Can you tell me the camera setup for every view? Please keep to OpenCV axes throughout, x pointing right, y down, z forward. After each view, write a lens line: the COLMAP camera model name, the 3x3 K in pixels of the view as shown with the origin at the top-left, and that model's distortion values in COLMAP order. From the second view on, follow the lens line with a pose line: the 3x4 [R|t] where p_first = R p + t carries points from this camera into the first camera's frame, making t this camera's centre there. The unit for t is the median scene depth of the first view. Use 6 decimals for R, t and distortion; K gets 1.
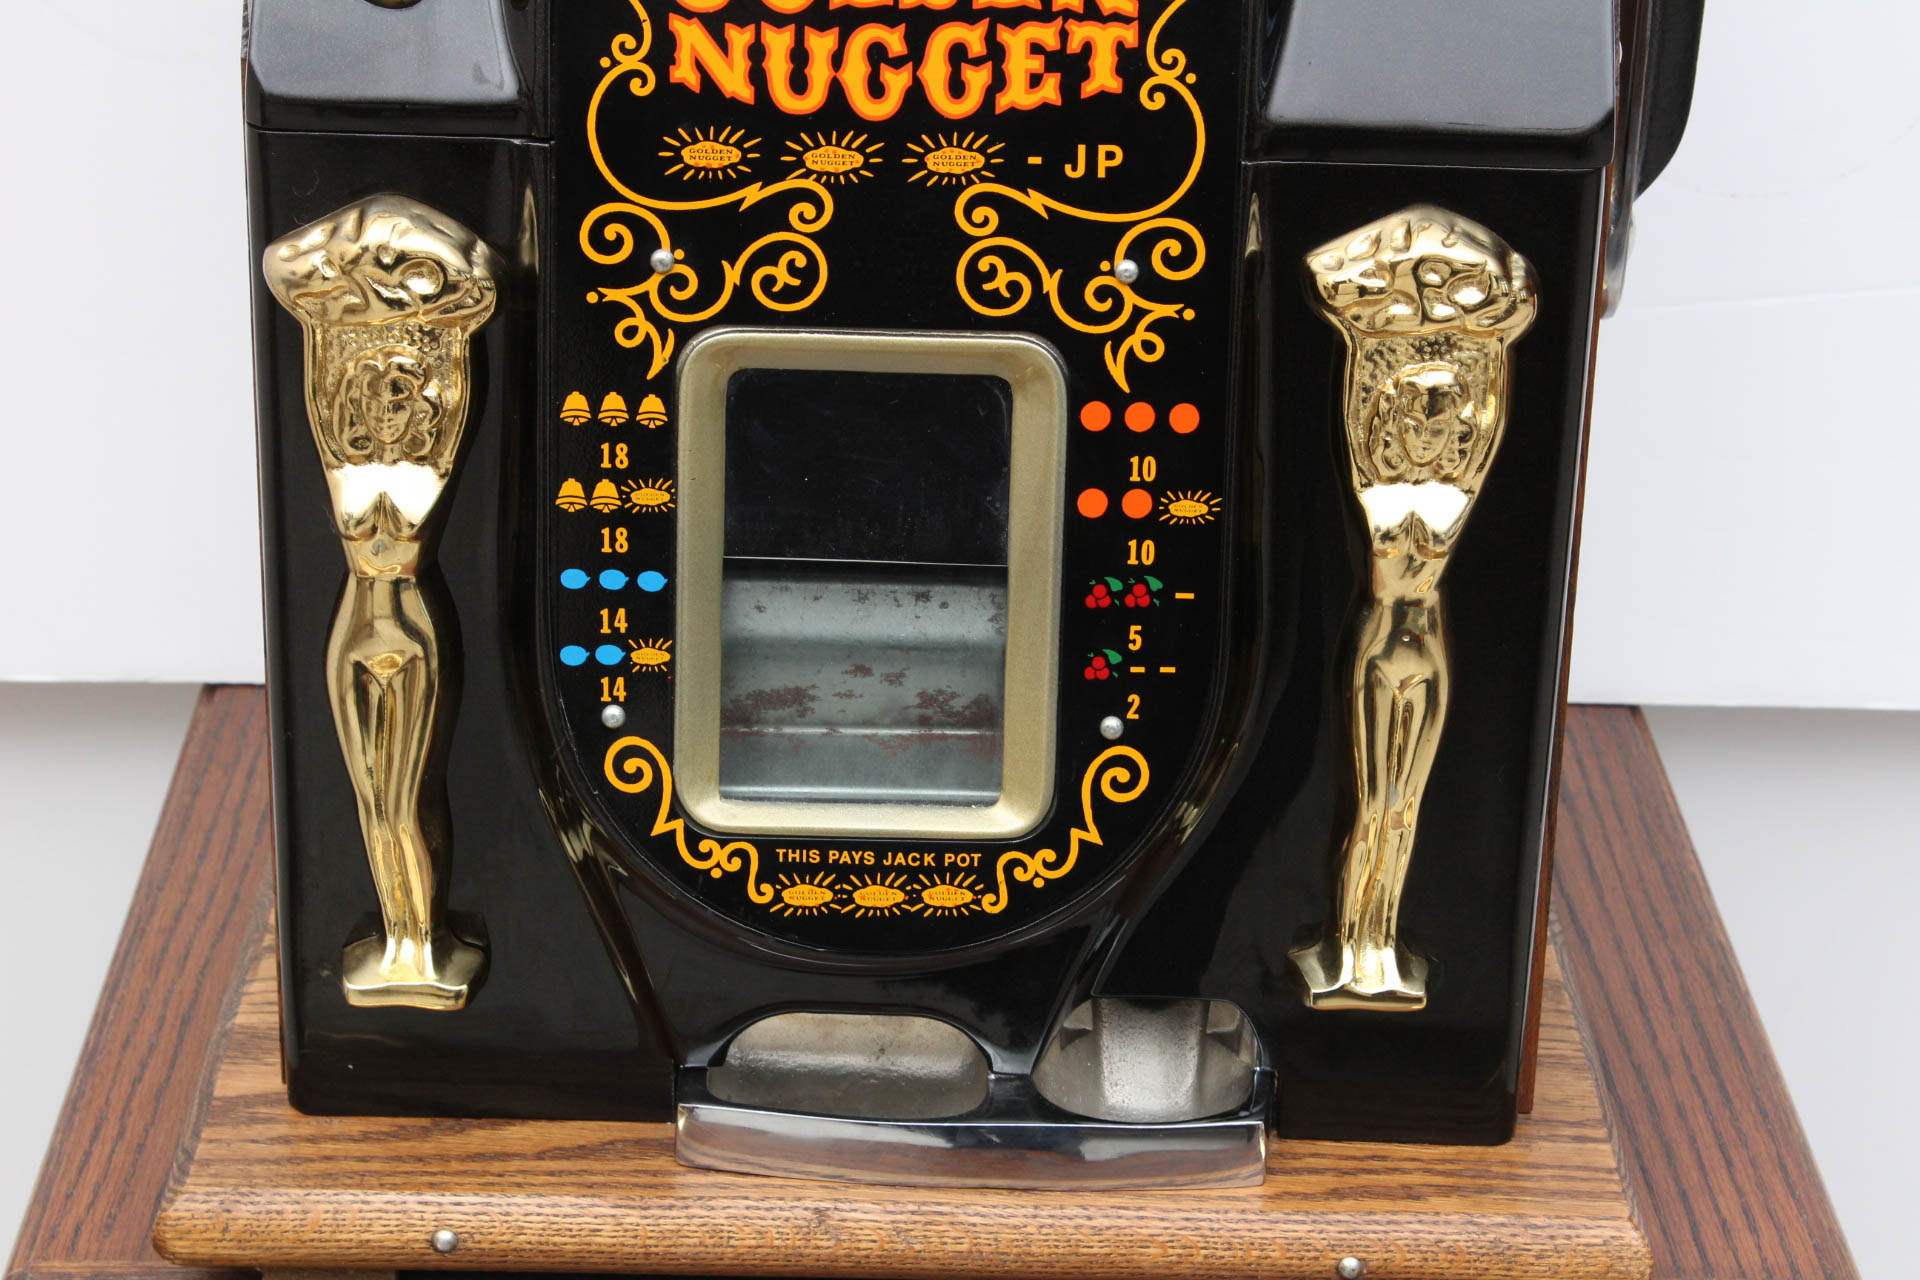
lens RADIAL K [[4301.0, 0, 960.0], [0, 4301.0, 640.0], [0, 0, 1]] dist [0.060374, 0.383580]
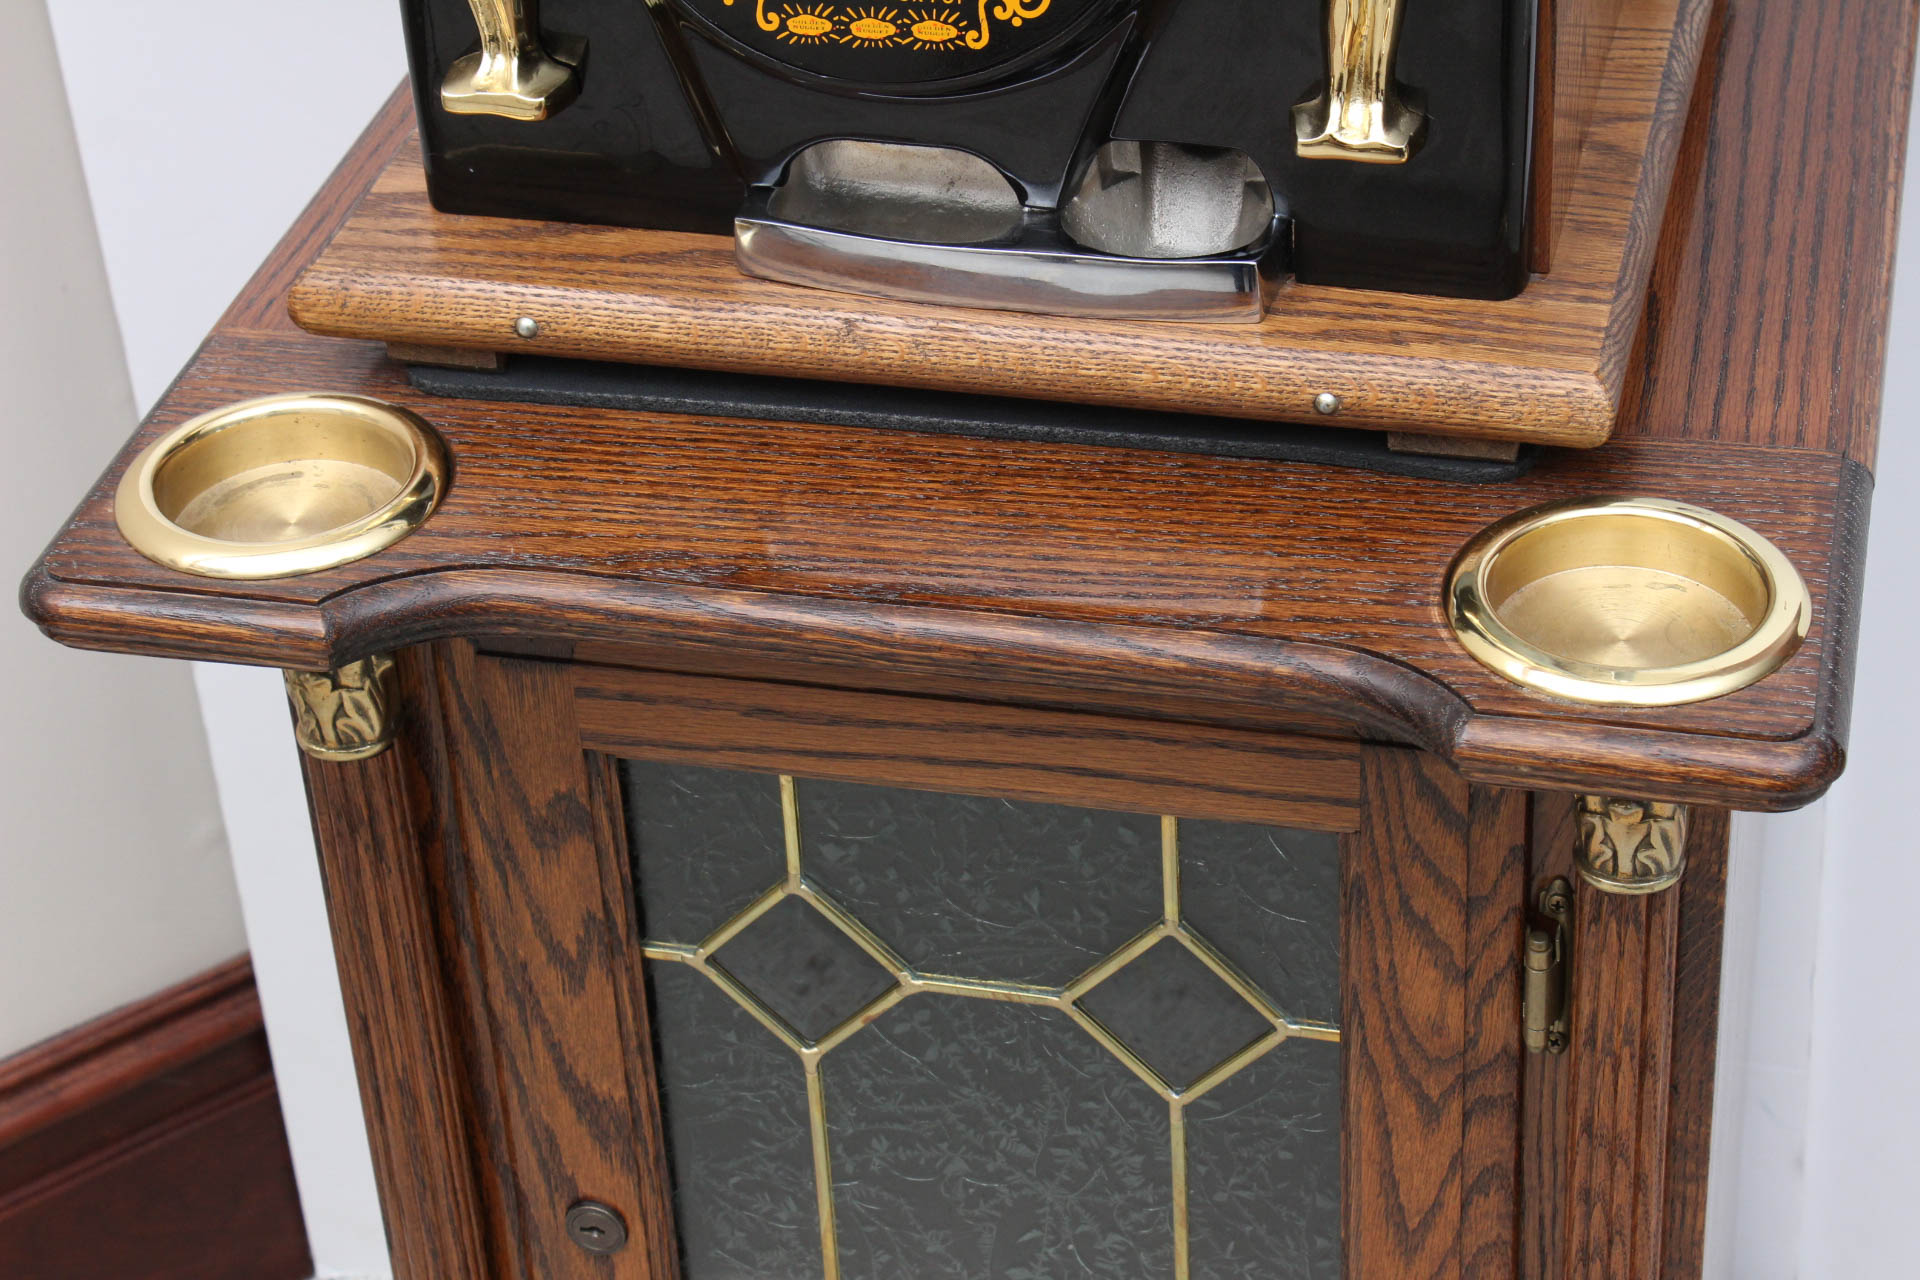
lens RADIAL K [[4030.9, 0, 960.0], [0, 4030.9, 640.0], [0, 0, 1]] dist [0.039787, 0.062259]
pose [[0.965494, 0.078091, -0.248443, 0.268611], [-0.031860, 0.982237, 0.184922, 0.022747], [0.258470, -0.170625, 0.950831, 0.019342]]
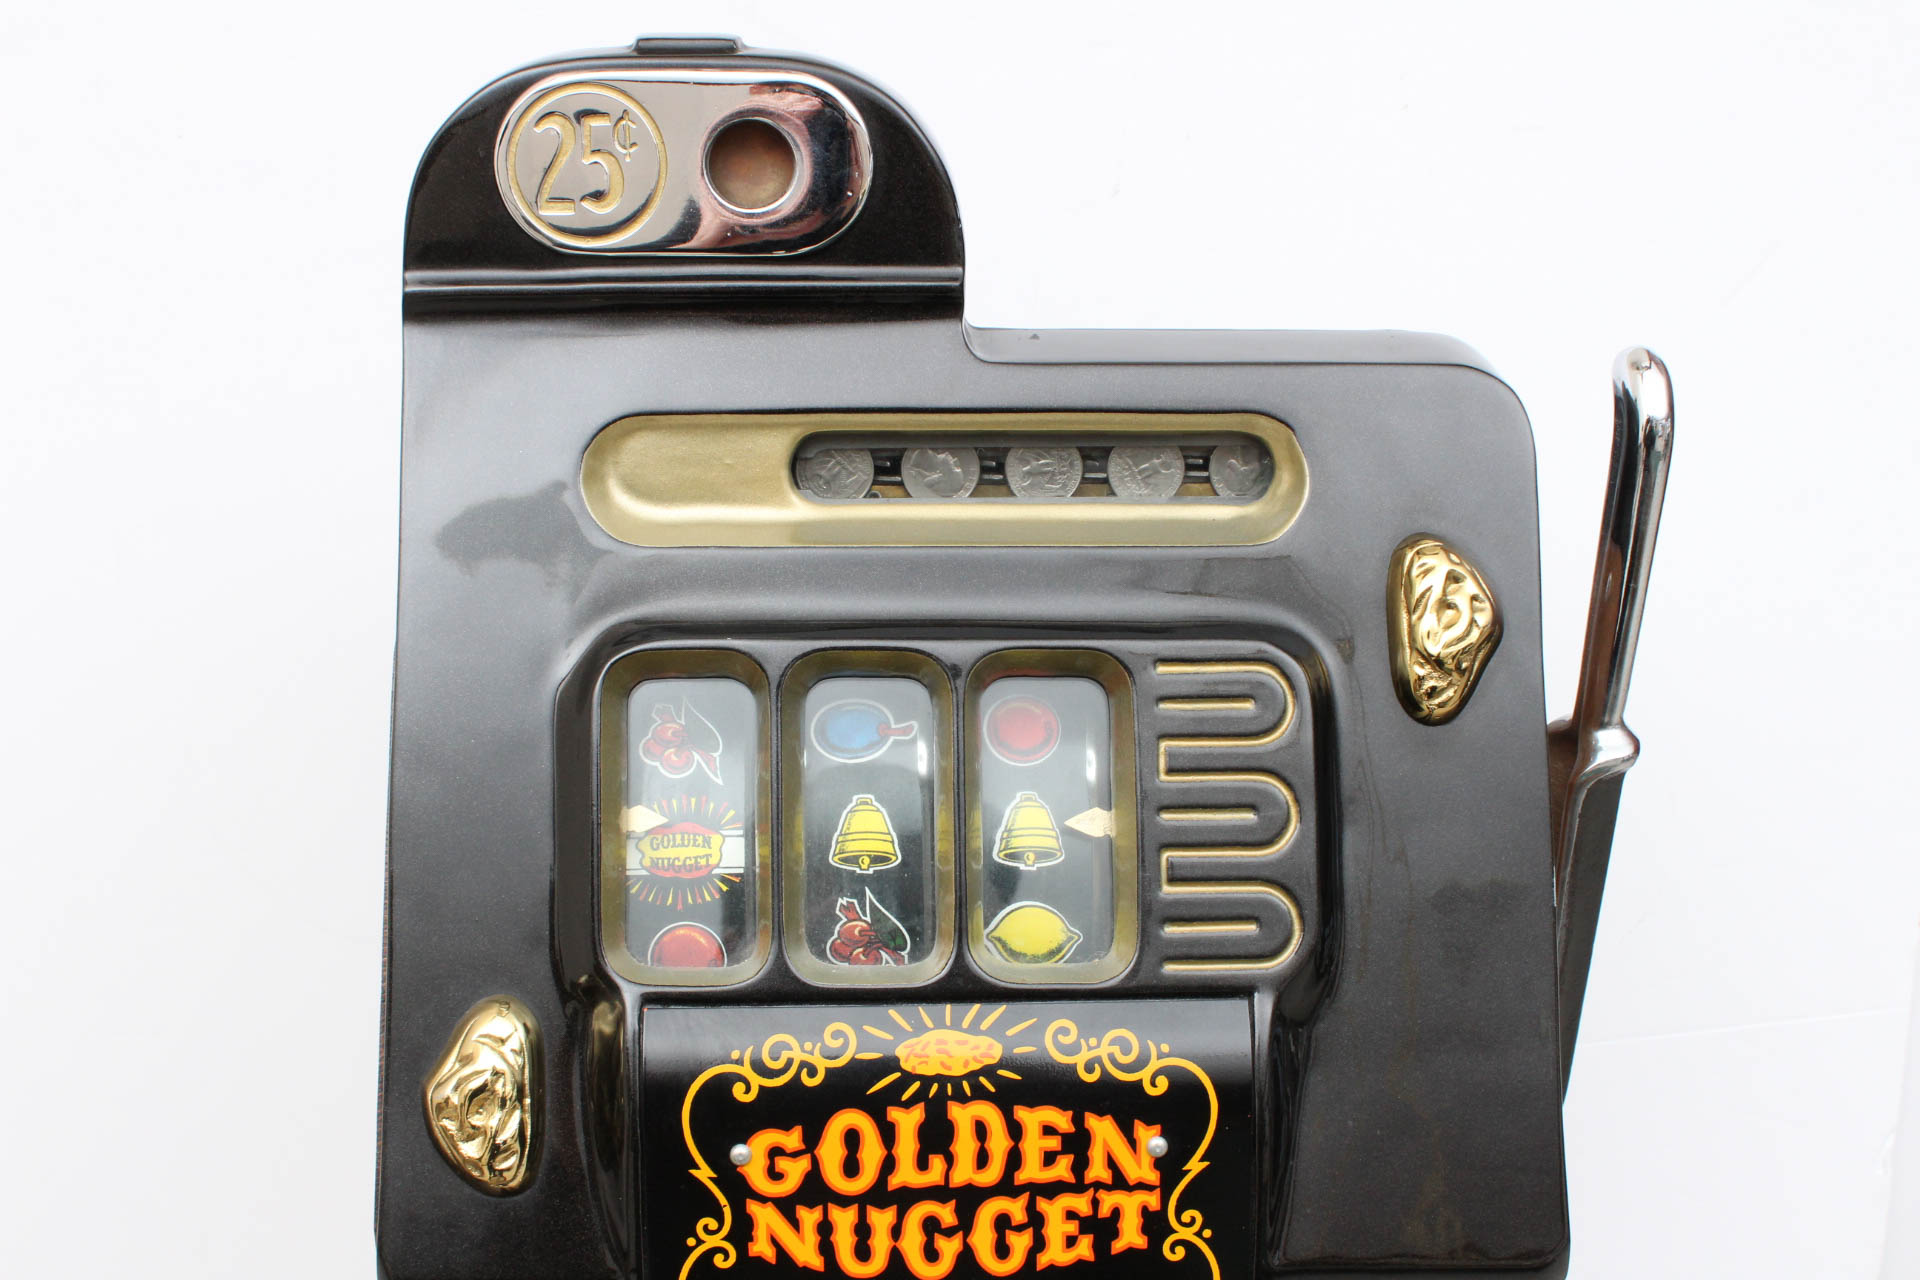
lens RADIAL K [[2244.6, 0, 960.0], [0, 2244.6, 640.0], [0, 0, 1]] dist [-0.094437, -0.008775]
pose [[0.998866, -0.033819, 0.033505, -0.025326], [0.035336, 0.998325, -0.045799, -0.254667], [-0.031900, 0.046931, 0.998389, 0.395029]]
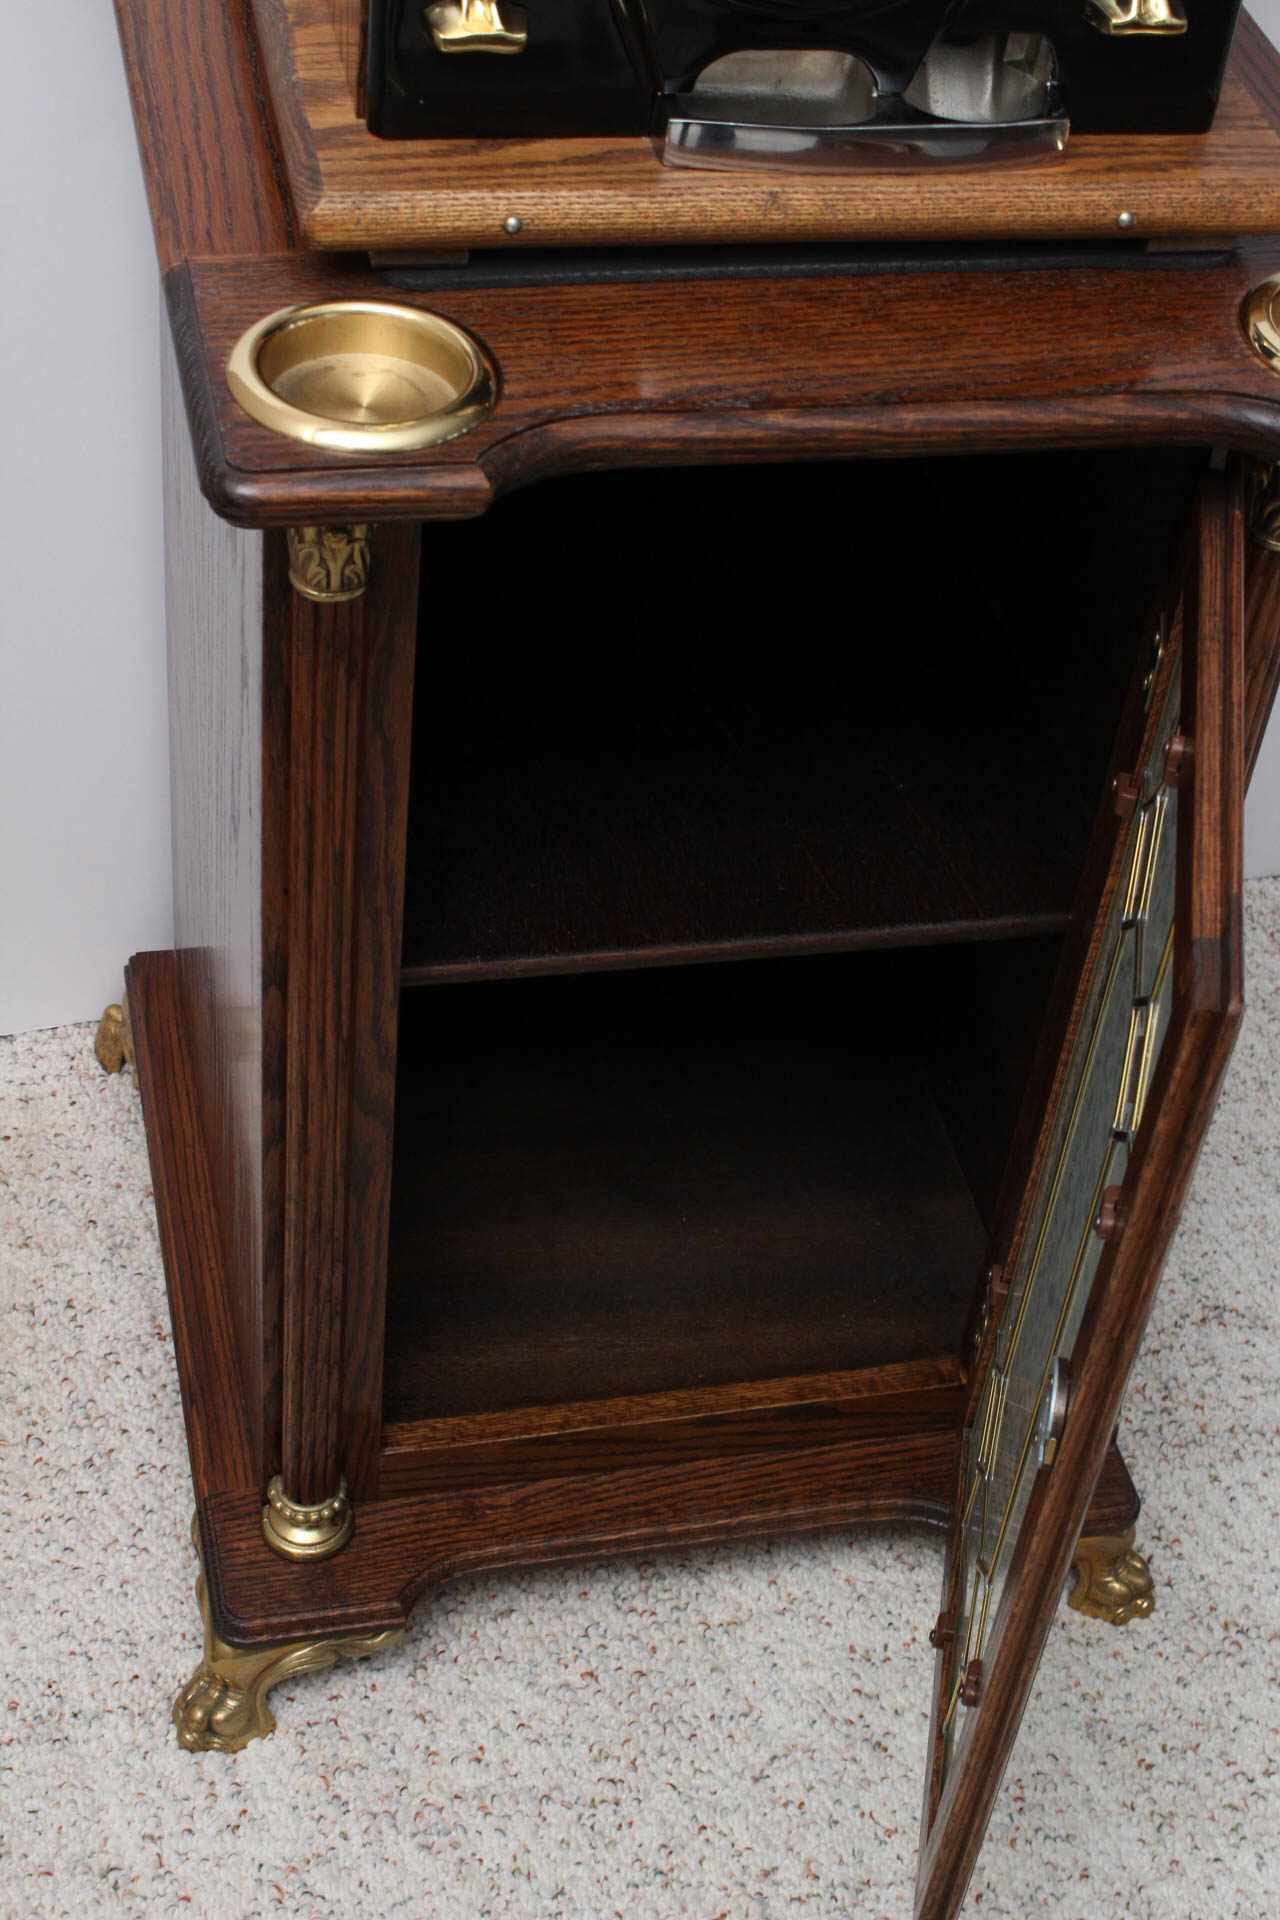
lens RADIAL K [[2991.2, 0, 640.0], [0, 2991.2, 960.0], [0, 0, 1]] dist [-0.034036, 0.116795]
pose [[0.979065, -0.085263, 0.184830, -0.292002], [0.018053, 0.940834, 0.338386, 0.038557], [-0.202746, -0.327966, 0.922677, 0.022405]]
